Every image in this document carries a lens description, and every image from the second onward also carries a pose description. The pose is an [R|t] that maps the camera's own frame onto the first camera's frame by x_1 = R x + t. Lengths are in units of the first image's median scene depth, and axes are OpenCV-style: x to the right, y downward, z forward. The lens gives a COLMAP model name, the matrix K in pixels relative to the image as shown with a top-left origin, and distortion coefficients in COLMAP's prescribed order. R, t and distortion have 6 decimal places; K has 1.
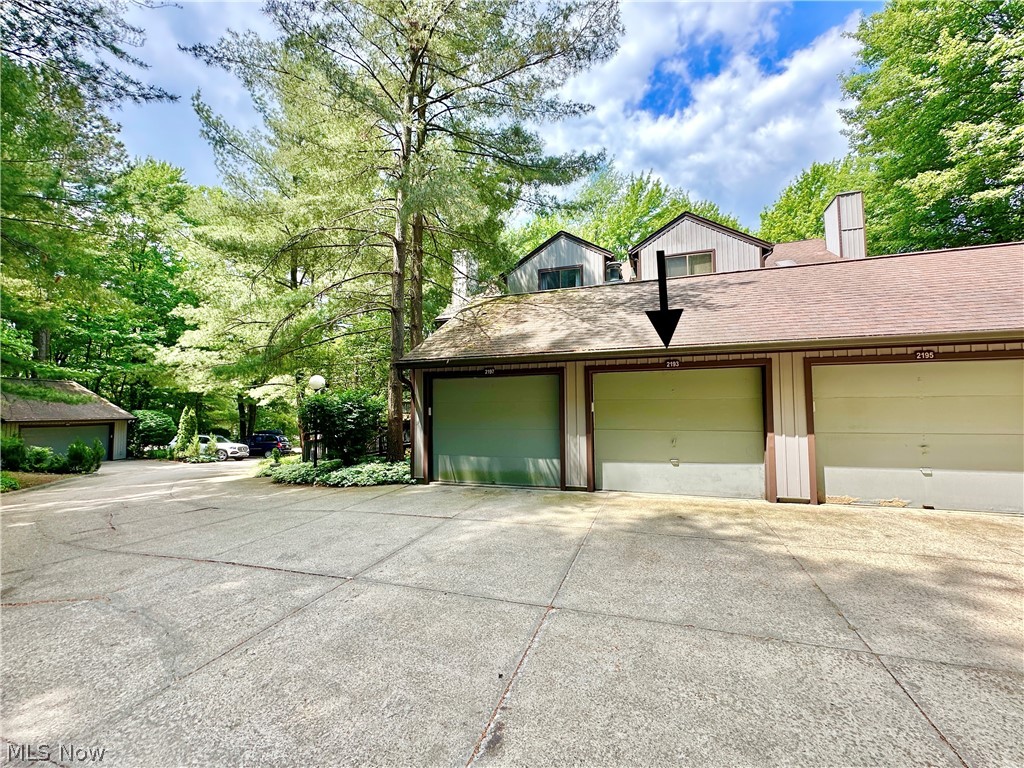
lens RADIAL K [[424.6, 0, 512.0], [0, 424.6, 384.0], [0, 0, 1]] dist [-0.003655, 0.000411]
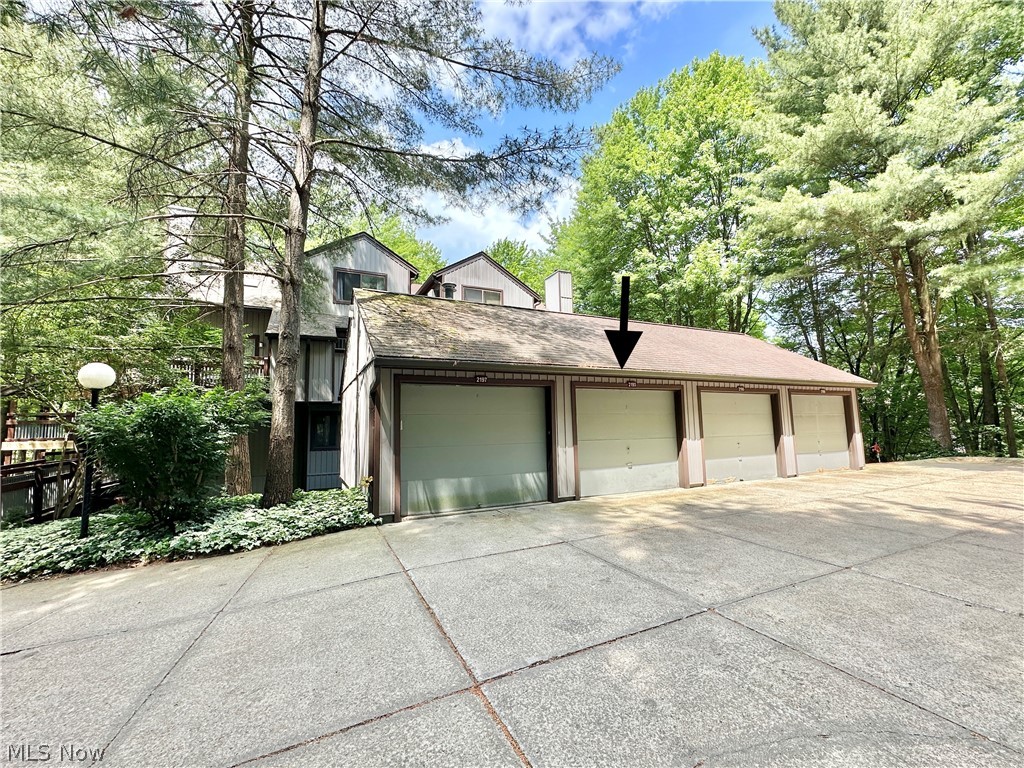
lens RADIAL K [[424.6, 0, 512.0], [0, 424.6, 384.0], [0, 0, 1]] dist [-0.003655, 0.000411]
pose [[0.709296, 0.066689, 0.701749, -0.883167], [-0.027623, 0.997380, -0.066863, 0.052832], [-0.704369, 0.028041, 0.709280, 0.456225]]
